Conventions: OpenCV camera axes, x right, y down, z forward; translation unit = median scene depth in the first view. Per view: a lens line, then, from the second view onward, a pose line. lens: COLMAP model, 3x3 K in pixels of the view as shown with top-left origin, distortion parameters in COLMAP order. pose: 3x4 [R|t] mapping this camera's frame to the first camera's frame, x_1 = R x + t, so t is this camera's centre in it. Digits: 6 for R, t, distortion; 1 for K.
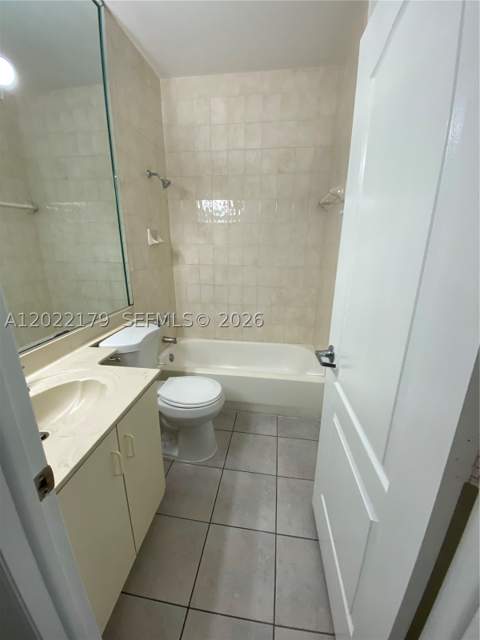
lens RADIAL K [[258.2, 0, 238.6], [0, 258.2, 317.9], [0, 0, 1]] dist [0.010294, -0.000122]
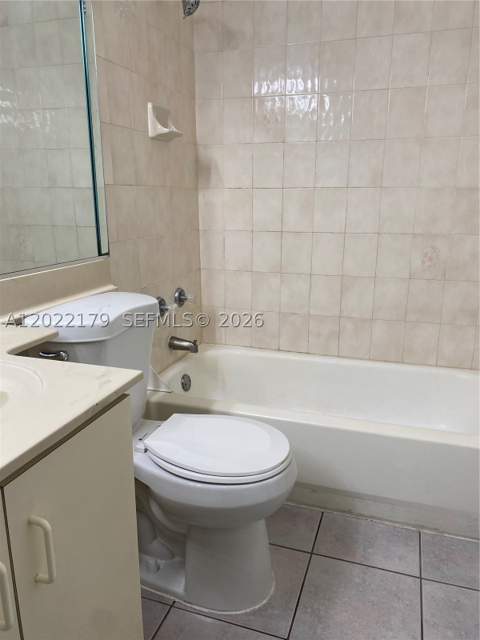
lens RADIAL K [[496.8, 0, 240.0], [0, 496.8, 320.0], [0, 0, 1]] dist [-0.002545, -0.002281]
pose [[0.984327, 0.038086, -0.172189, -0.011877], [-0.043173, 0.998732, -0.025892, 0.070083], [0.170985, 0.032920, 0.984724, 0.139451]]
